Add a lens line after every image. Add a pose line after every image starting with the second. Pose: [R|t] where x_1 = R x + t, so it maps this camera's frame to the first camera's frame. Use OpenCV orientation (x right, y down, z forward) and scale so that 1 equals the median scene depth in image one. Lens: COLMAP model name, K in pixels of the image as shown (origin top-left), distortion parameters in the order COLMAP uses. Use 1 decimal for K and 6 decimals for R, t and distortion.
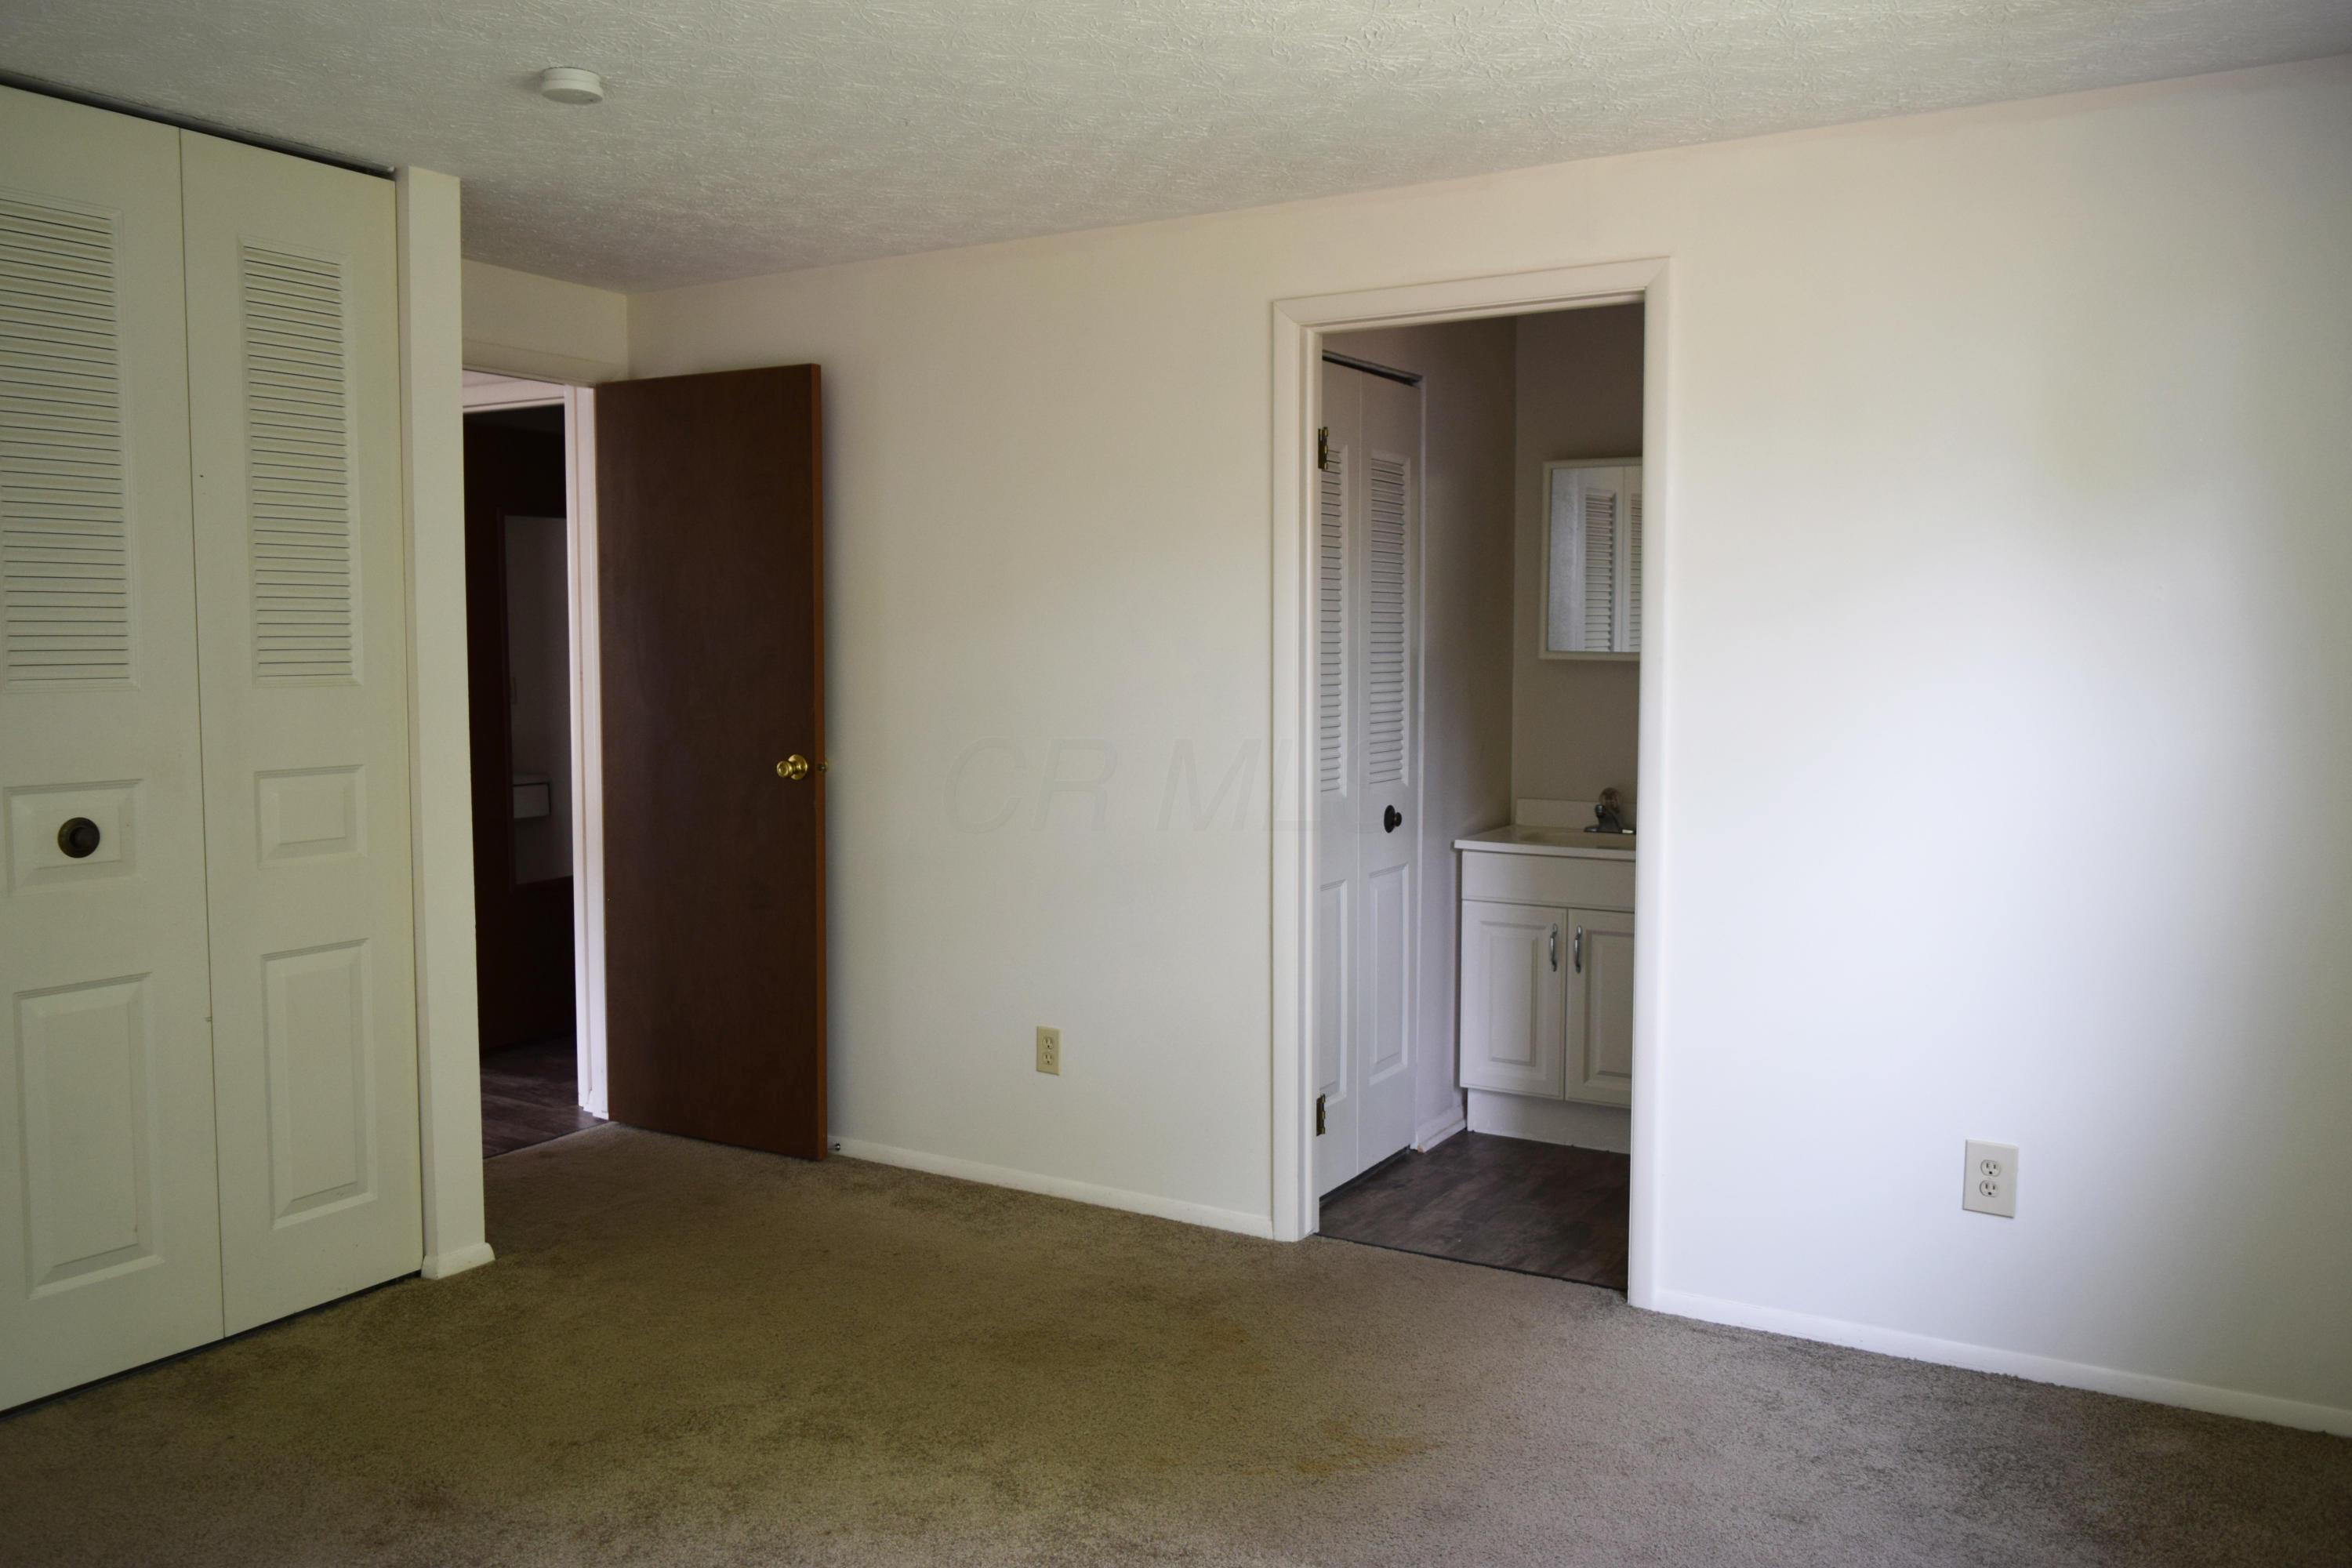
lens RADIAL K [[1829.2, 0, 1185.8], [0, 1829.2, 777.8], [0, 0, 1]] dist [-0.017456, 0.012111]
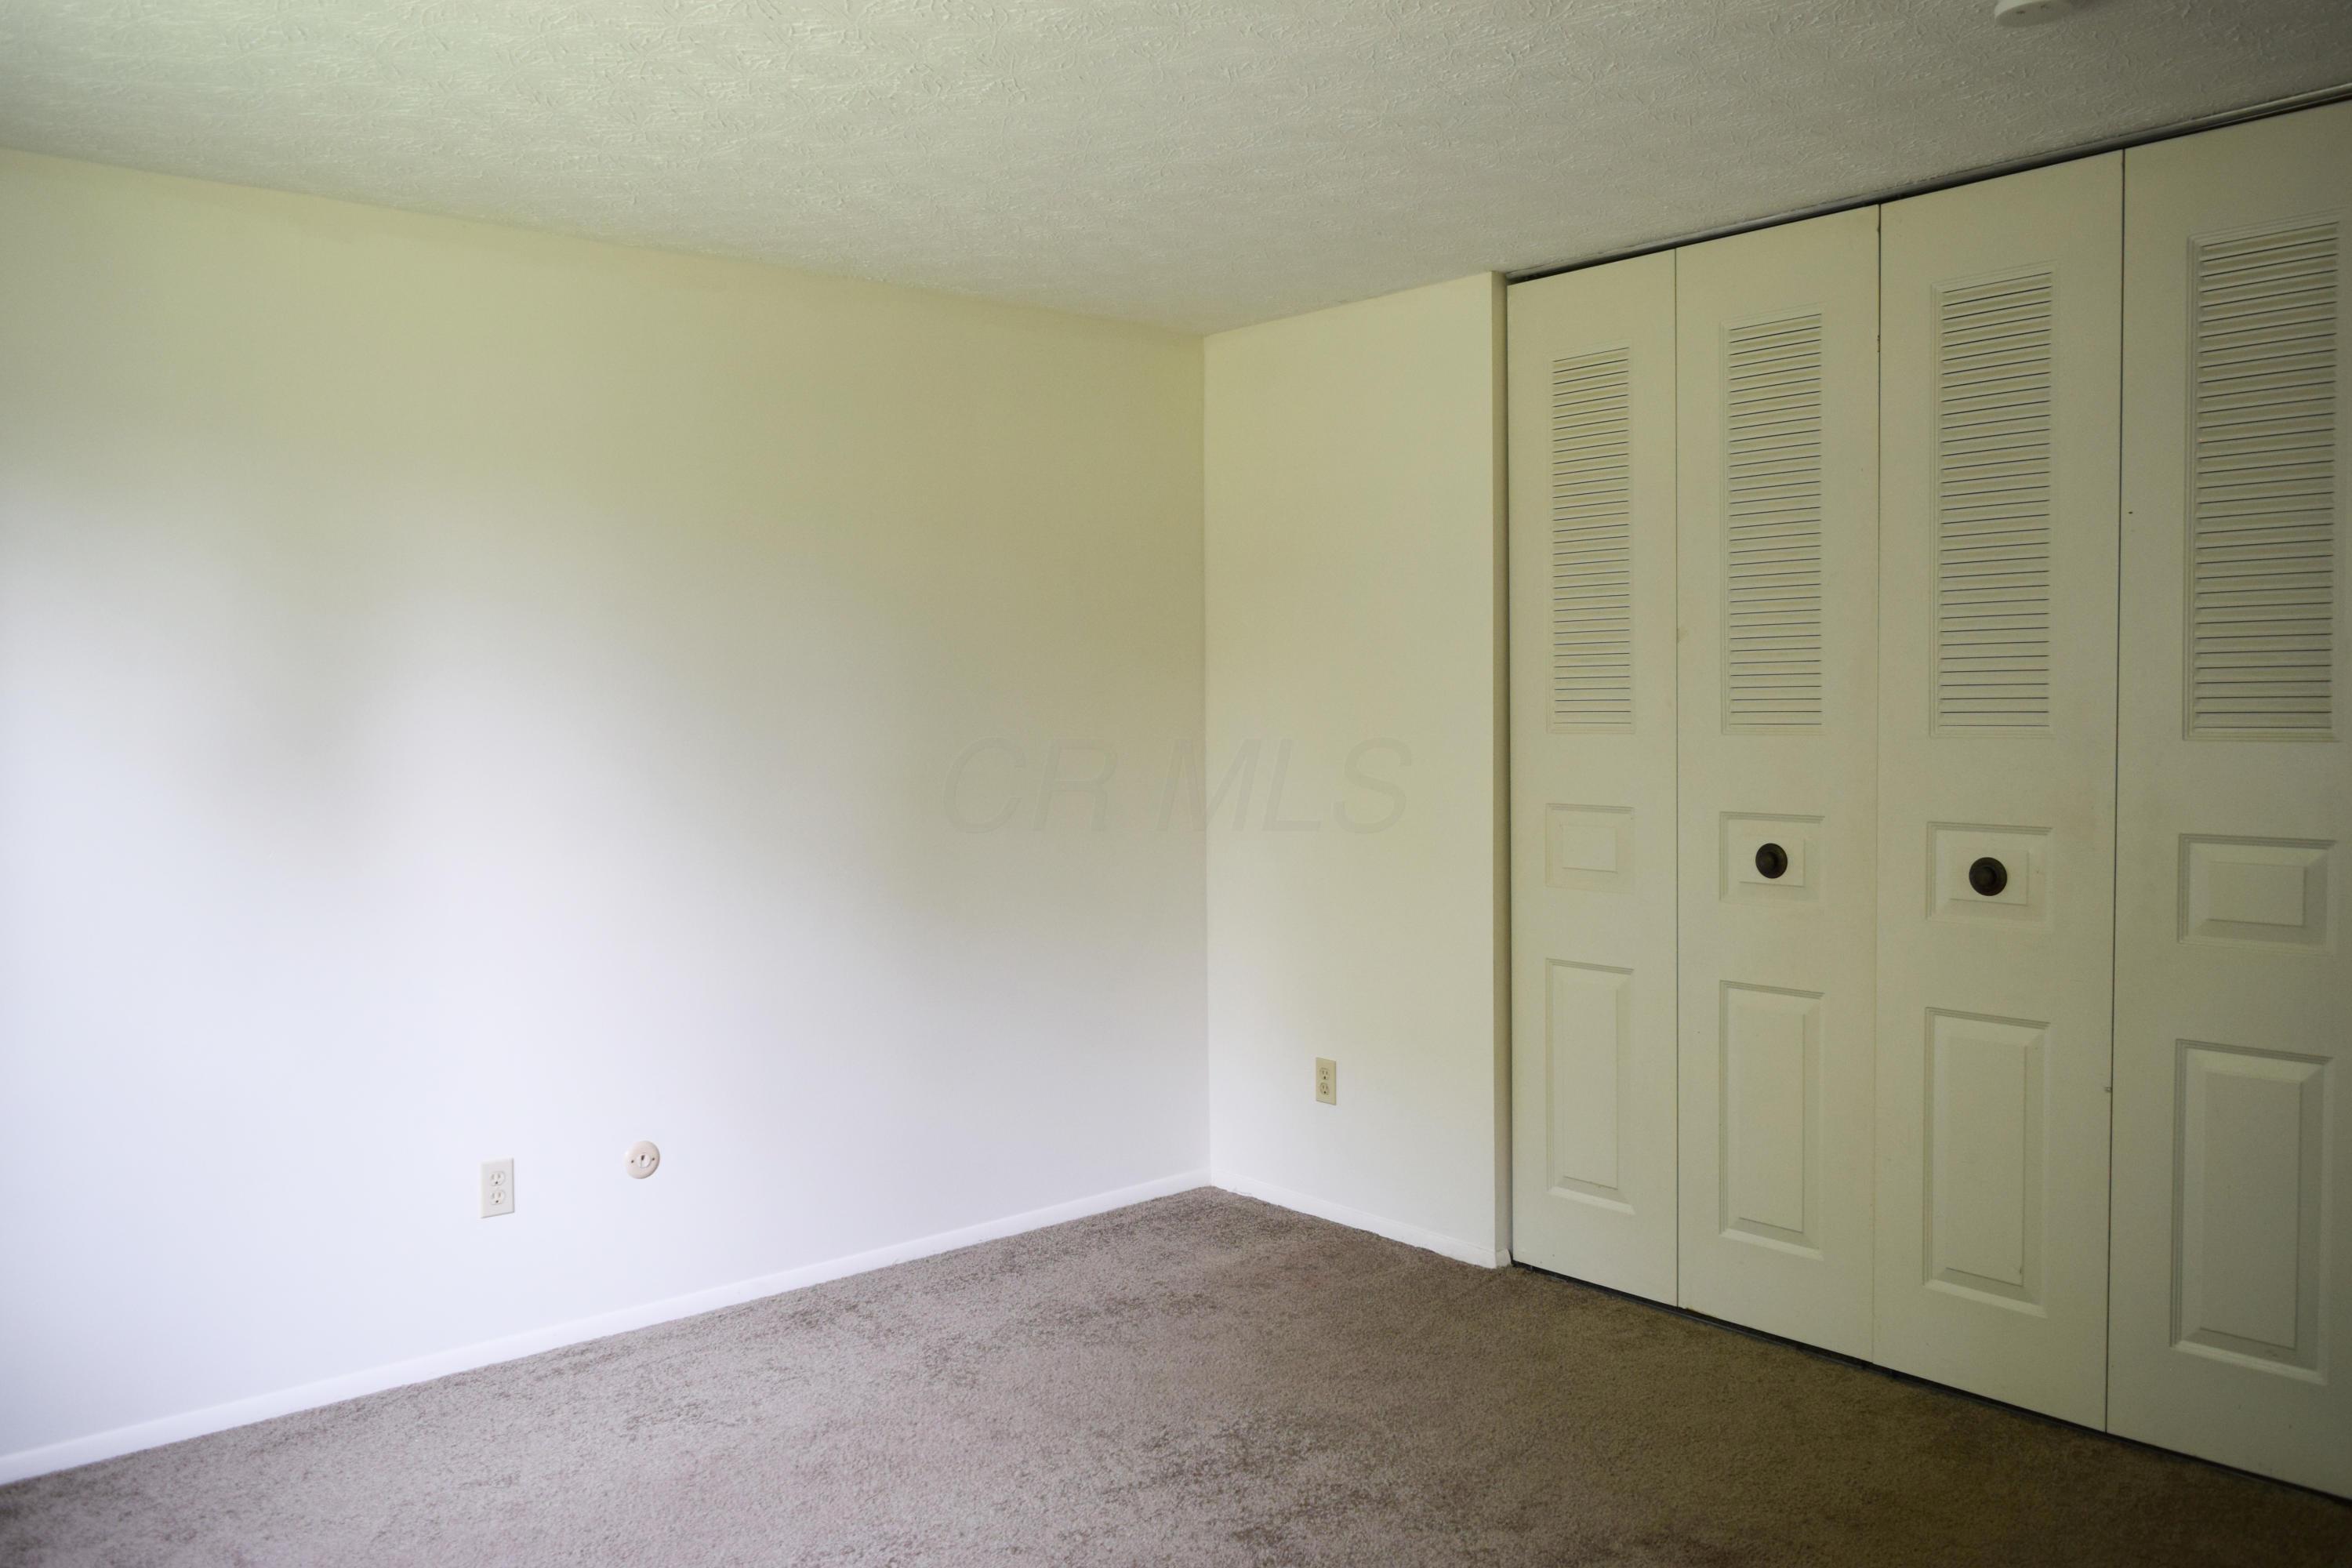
lens RADIAL K [[1829.2, 0, 1186.1], [0, 1829.2, 789.3], [0, 0, 1]] dist [-0.017456, 0.012111]
pose [[-0.319032, 0.051170, -0.946362, 0.533050], [-0.060946, 0.995367, 0.074366, -0.067025], [0.945782, 0.081402, -0.314435, 0.885418]]
